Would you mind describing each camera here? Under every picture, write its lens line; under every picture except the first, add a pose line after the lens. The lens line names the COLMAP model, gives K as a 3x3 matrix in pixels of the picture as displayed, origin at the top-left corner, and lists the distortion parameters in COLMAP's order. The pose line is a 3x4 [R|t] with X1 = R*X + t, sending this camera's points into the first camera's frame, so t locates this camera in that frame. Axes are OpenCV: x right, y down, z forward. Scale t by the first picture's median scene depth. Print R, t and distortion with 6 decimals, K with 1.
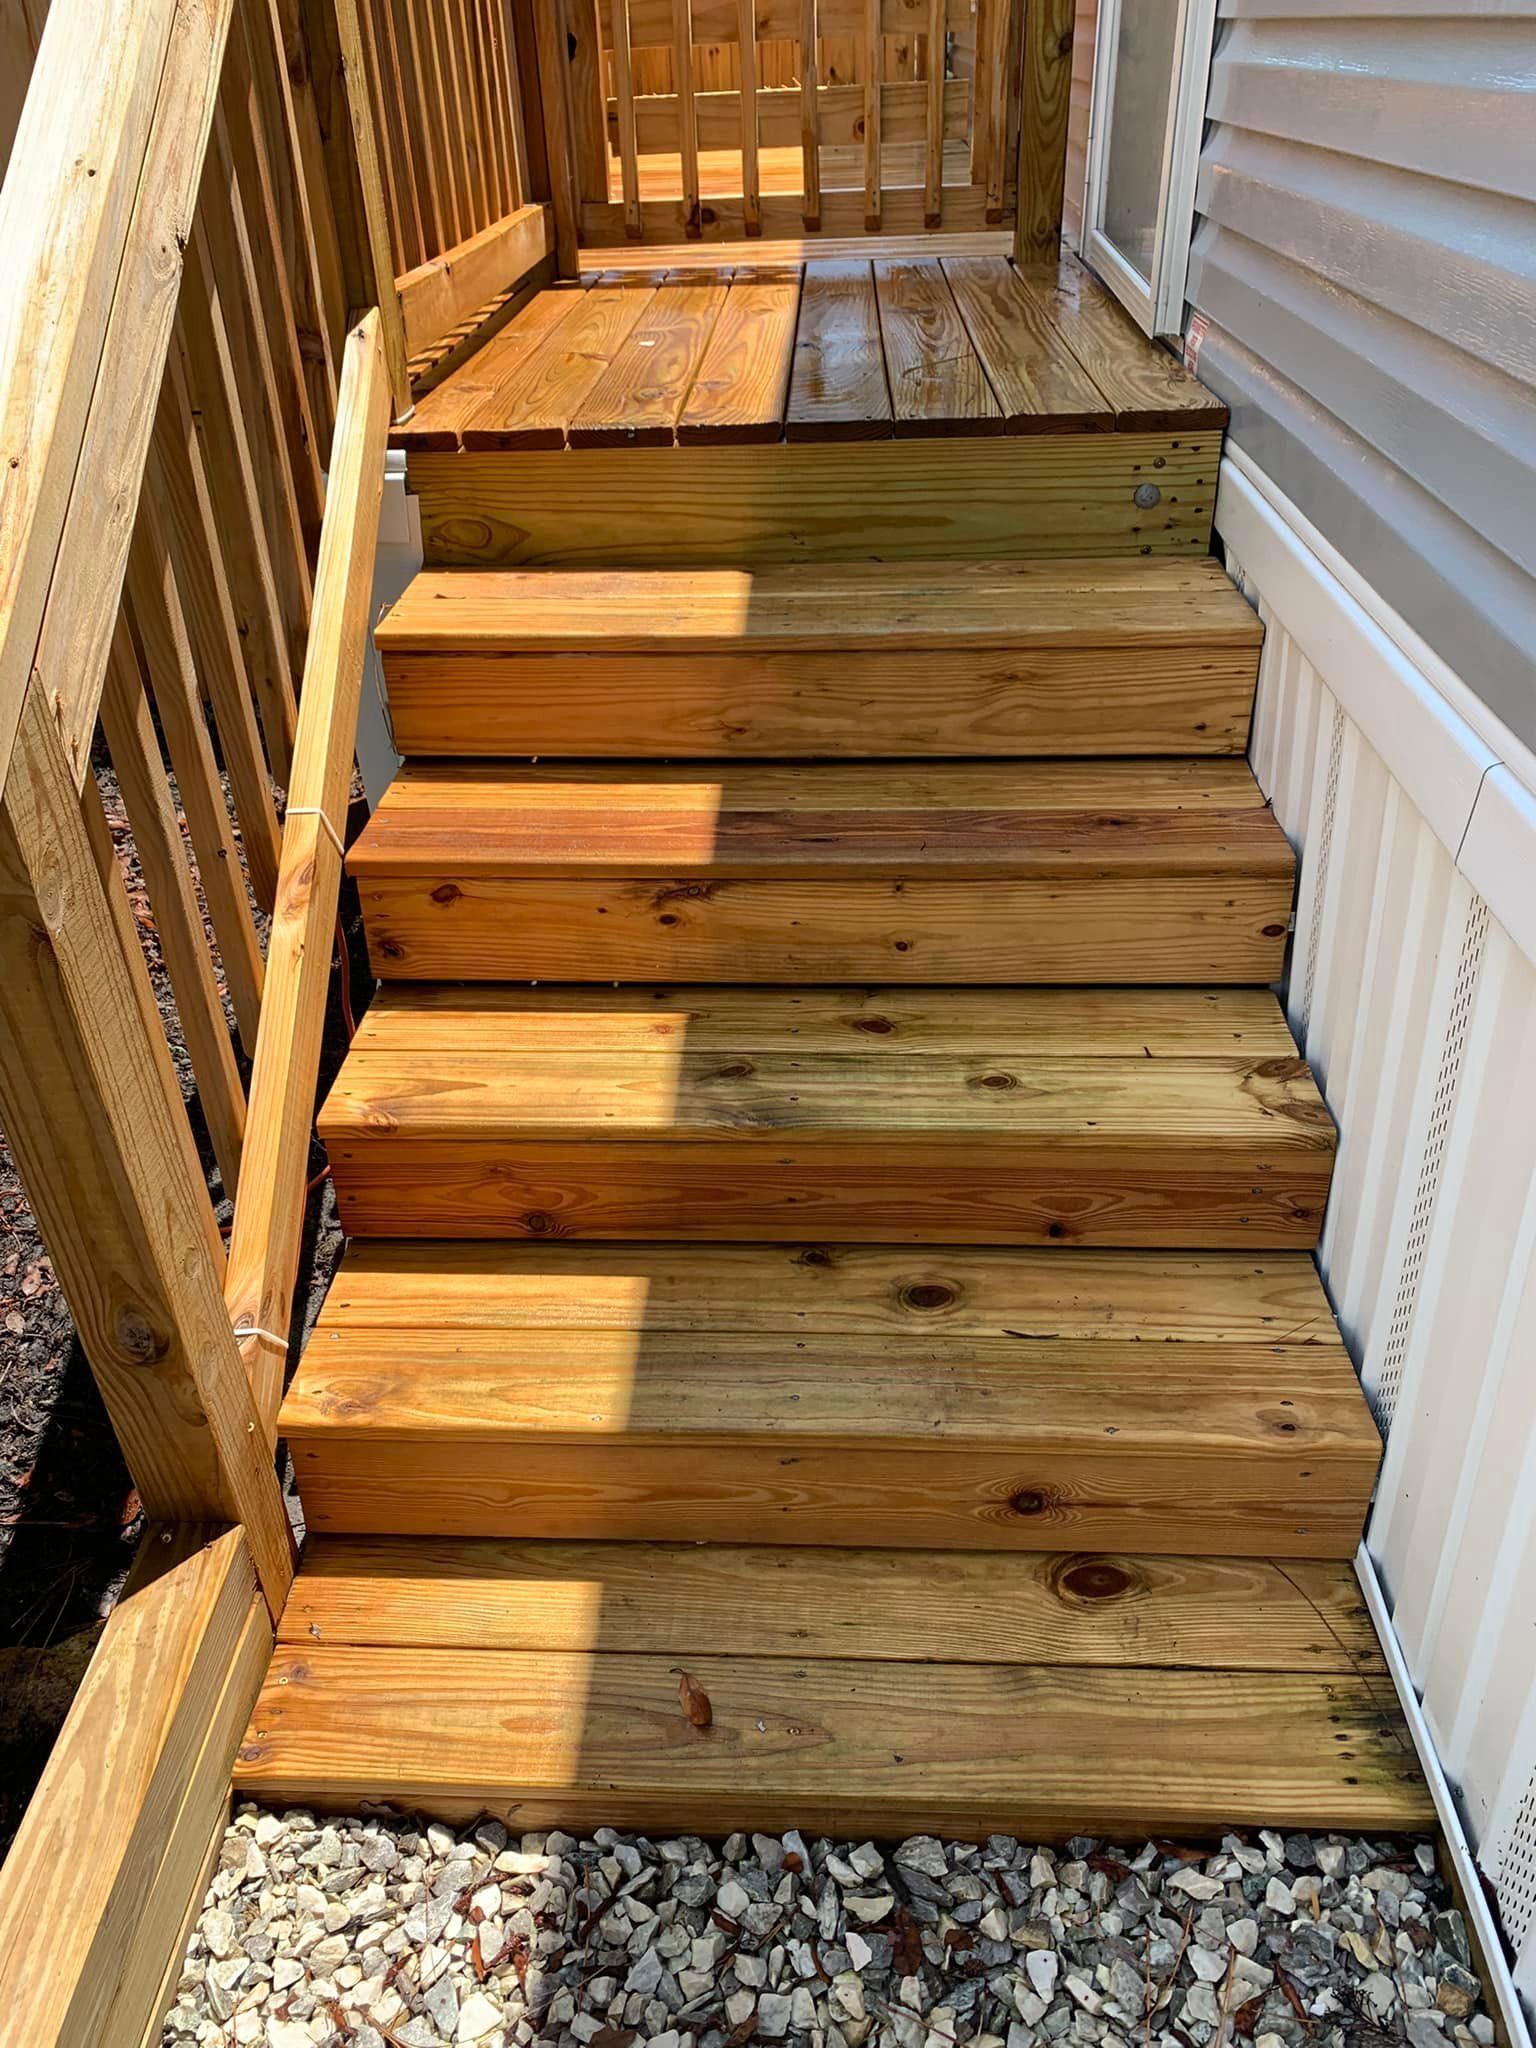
lens RADIAL K [[1534.6, 0, 784.3], [0, 1534.6, 975.2], [0, 0, 1]] dist [0.083101, -0.104814]
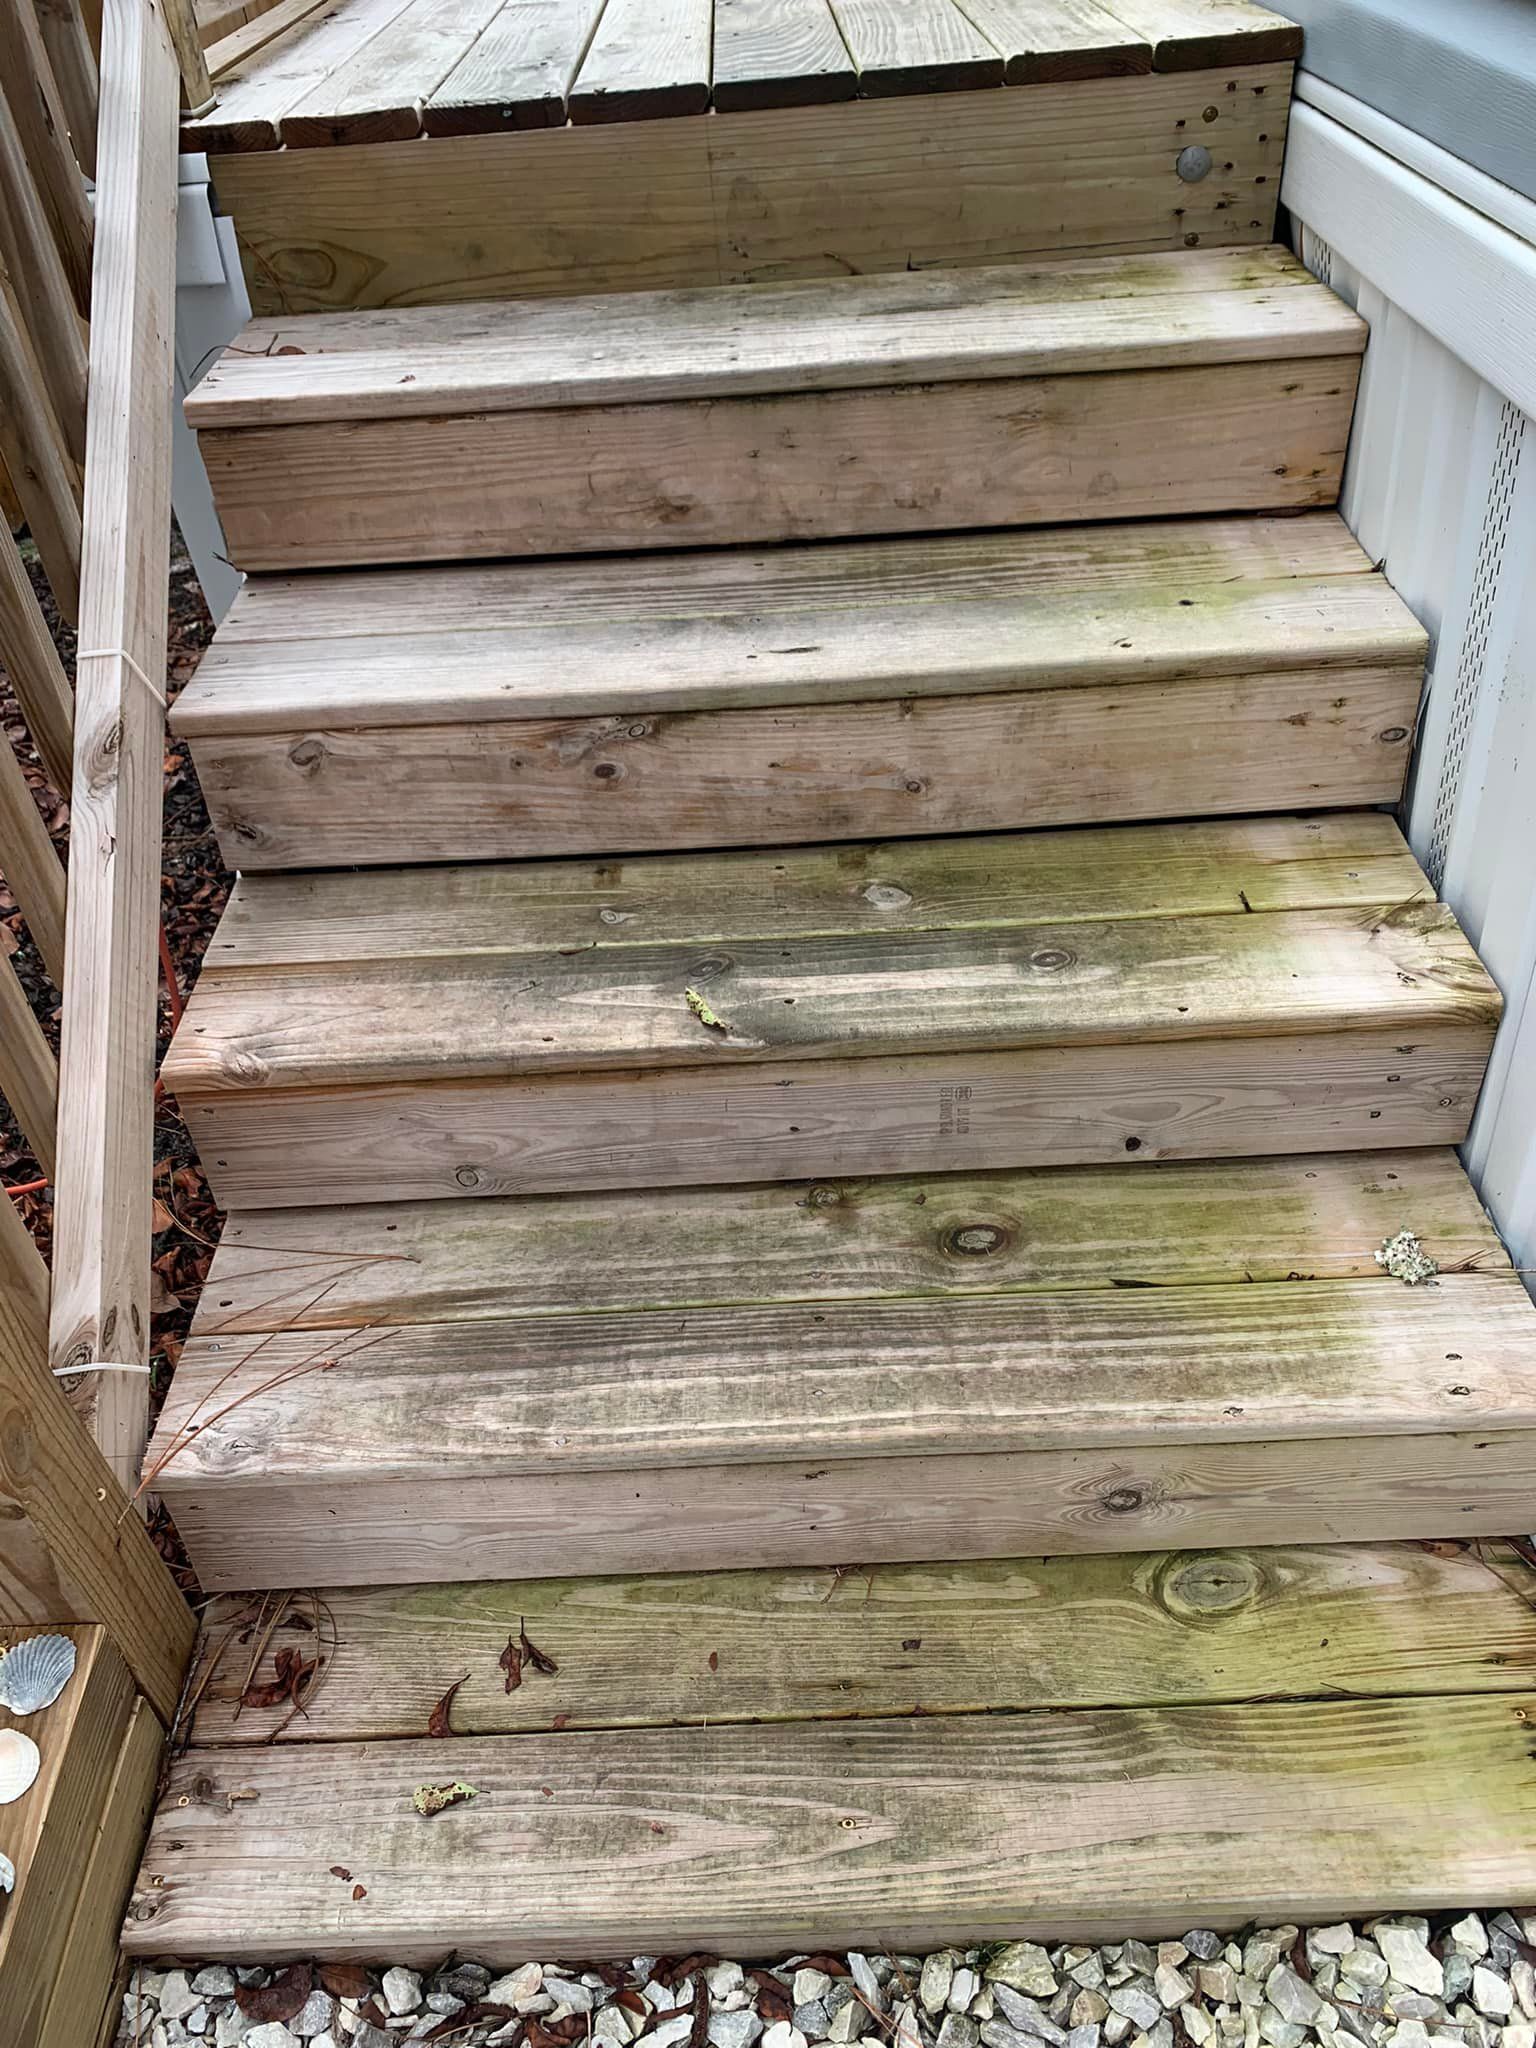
lens RADIAL K [[1547.4, 0, 764.6], [0, 1547.4, 1014.3], [0, 0, 1]] dist [0.021960, -0.005019]
pose [[0.997823, -0.064462, 0.013913, -0.016010], [0.061944, 0.988549, 0.137599, -0.017582], [-0.022624, -0.136437, 0.990390, 0.227482]]
